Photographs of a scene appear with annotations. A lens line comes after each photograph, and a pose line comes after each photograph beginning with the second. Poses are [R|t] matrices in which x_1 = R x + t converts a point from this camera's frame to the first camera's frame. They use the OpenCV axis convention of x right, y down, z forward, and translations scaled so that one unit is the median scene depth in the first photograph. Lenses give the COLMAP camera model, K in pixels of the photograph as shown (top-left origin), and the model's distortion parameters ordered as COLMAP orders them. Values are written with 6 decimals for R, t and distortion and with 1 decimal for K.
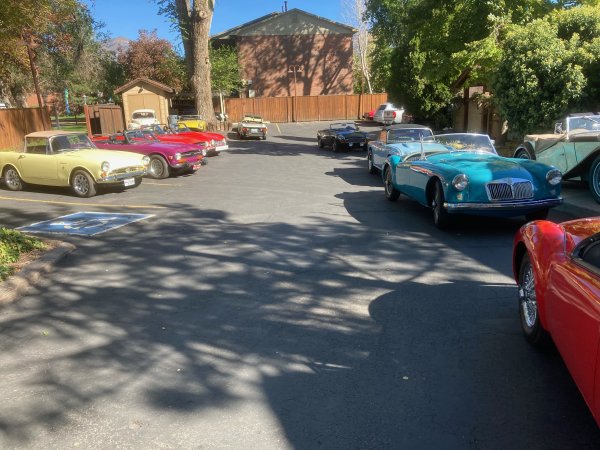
lens RADIAL K [[486.4, 0, 300.3], [0, 486.4, 236.5], [0, 0, 1]] dist [0.000458, -0.004320]
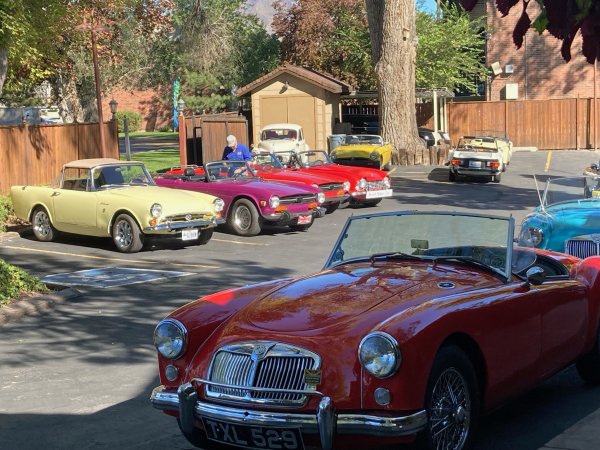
lens RADIAL K [[1137.6, 0, 300.0], [0, 1137.6, 225.0], [0, 0, 1]] dist [0.047965, 0.064445]
pose [[0.943199, 0.036460, -0.330220, 0.163811], [-0.088890, 0.985417, -0.145095, 0.047091], [0.320115, 0.166207, 0.932685, -0.226110]]
